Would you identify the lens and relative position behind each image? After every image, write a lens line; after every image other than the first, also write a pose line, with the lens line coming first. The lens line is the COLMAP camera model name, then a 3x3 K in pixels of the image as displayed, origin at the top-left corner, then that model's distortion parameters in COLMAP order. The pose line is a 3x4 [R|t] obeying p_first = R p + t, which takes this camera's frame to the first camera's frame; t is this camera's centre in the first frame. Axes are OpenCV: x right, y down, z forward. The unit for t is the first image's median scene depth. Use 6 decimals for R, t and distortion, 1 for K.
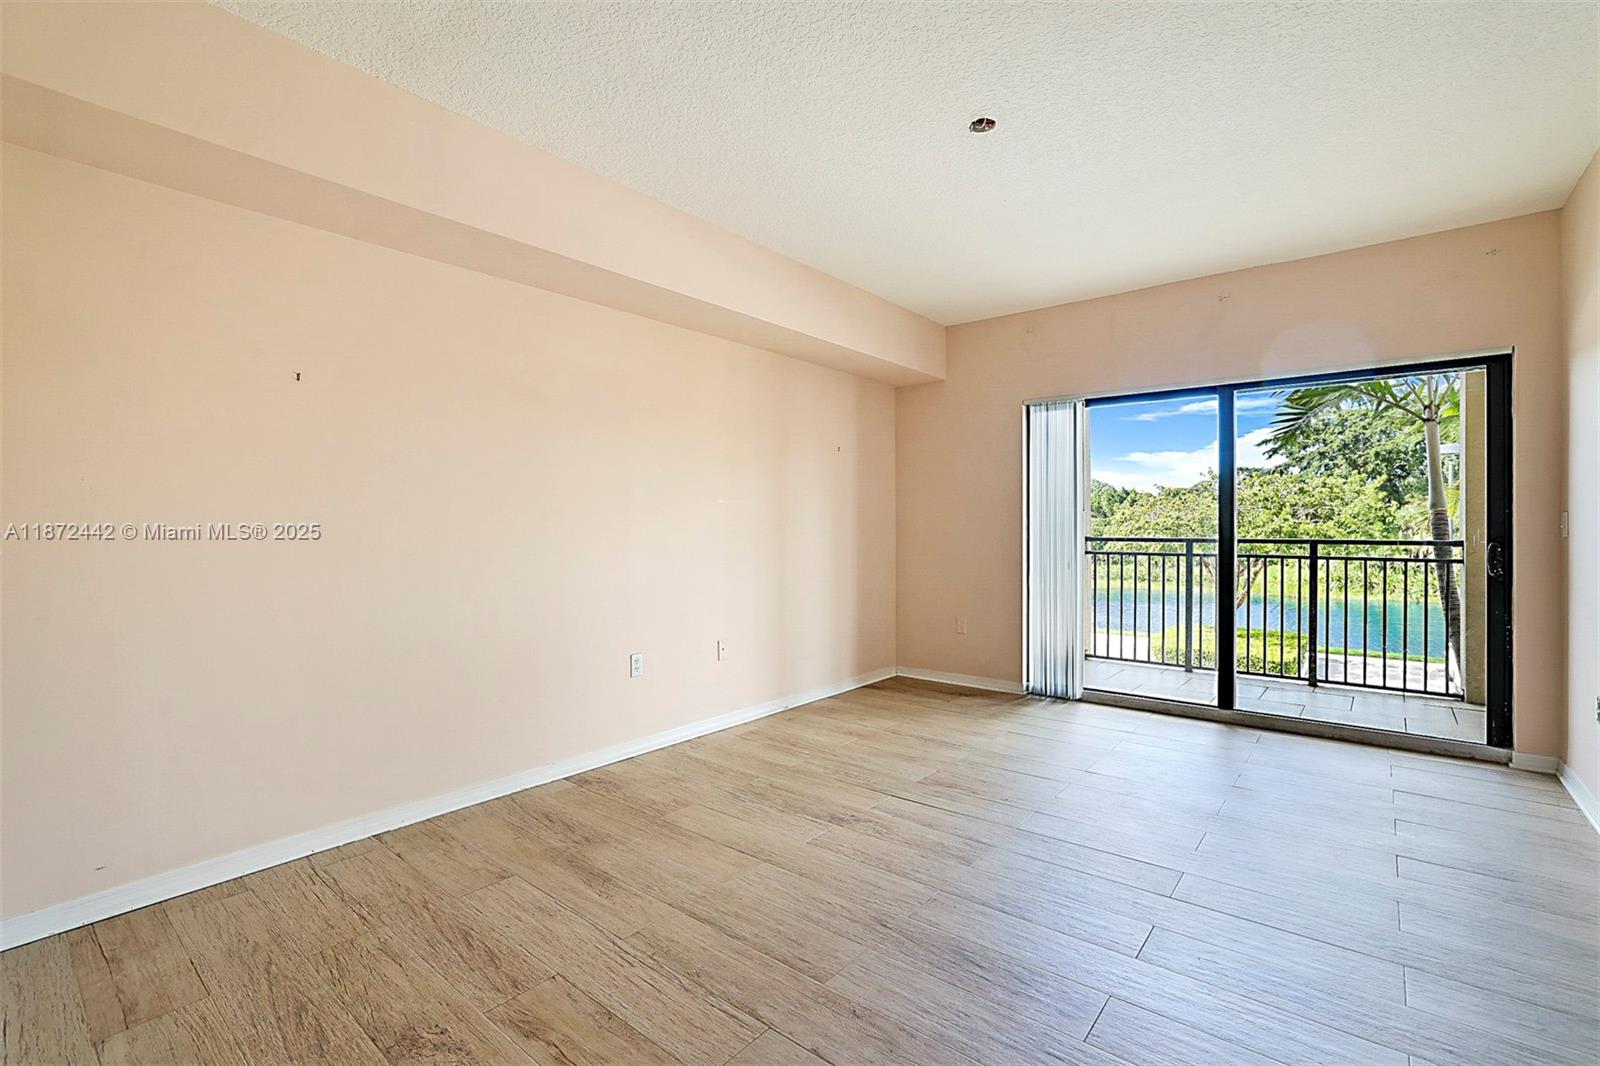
lens RADIAL K [[704.5, 0, 800.1], [0, 704.5, 535.1], [0, 0, 1]] dist [-0.019334, 0.004939]
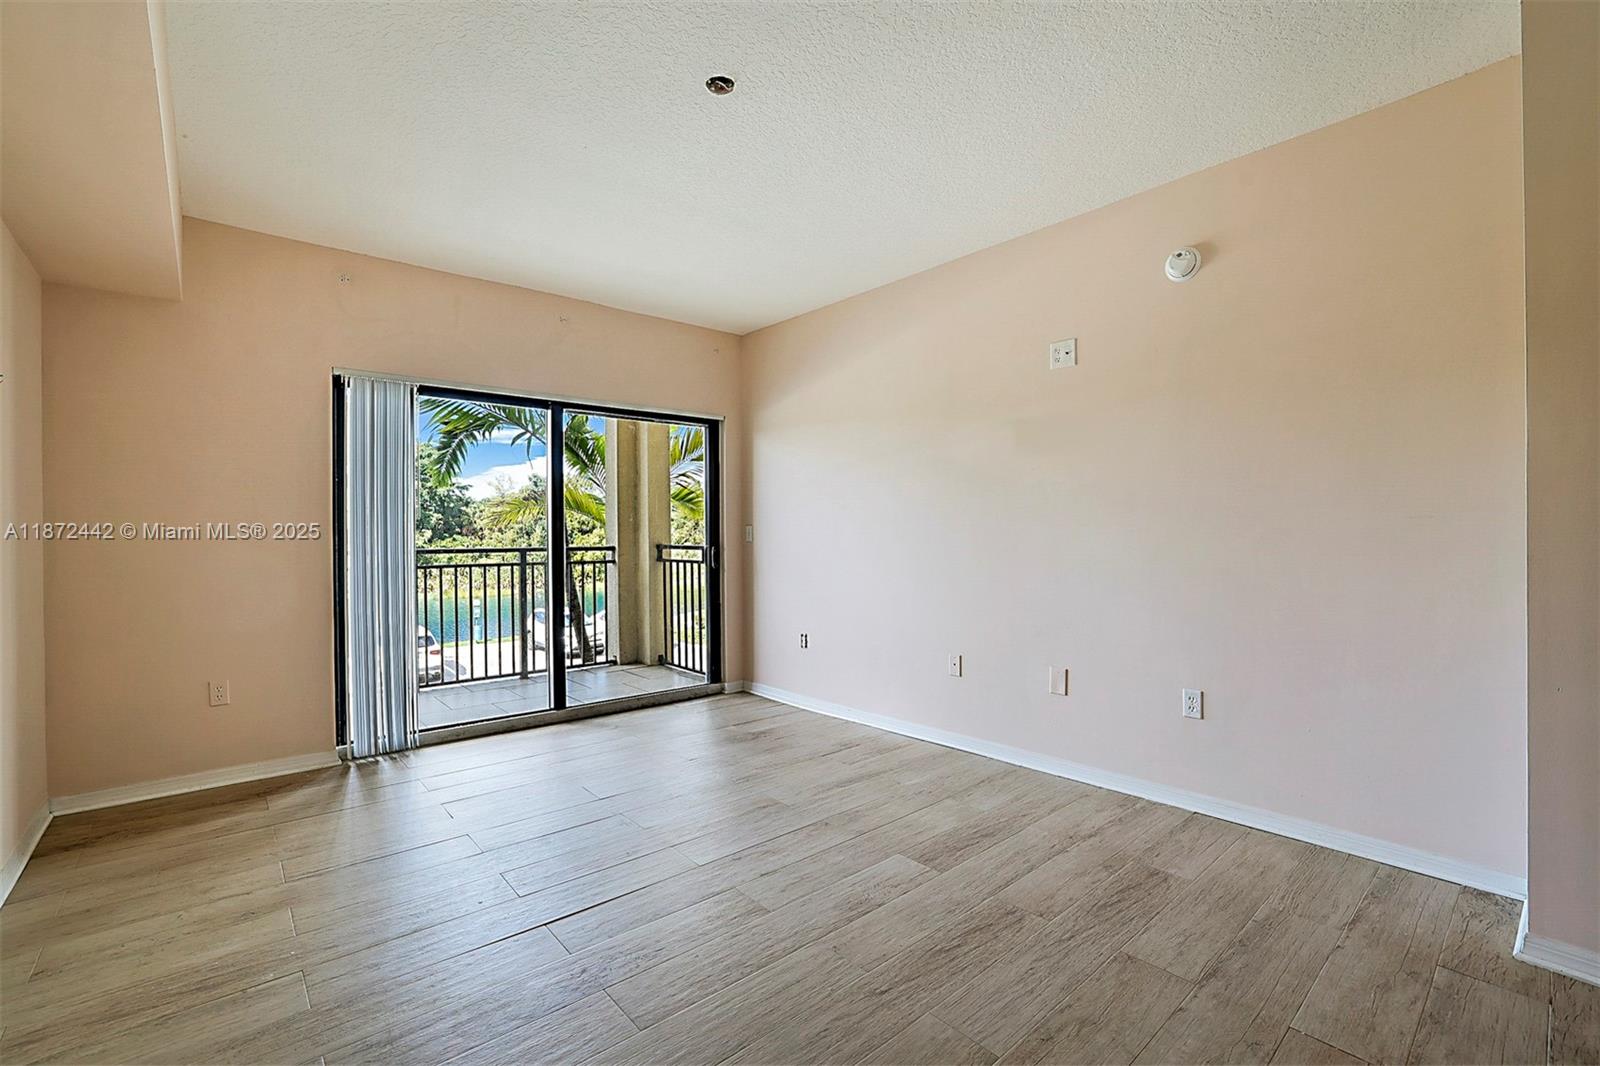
lens RADIAL K [[704.5, 0, 793.5], [0, 704.5, 541.0], [0, 0, 1]] dist [-0.019334, 0.004939]
pose [[0.174379, -0.008624, 0.984641, -0.359770], [0.015985, 0.999855, 0.005926, -0.004610], [-0.984549, 0.014706, 0.174492, 0.455639]]
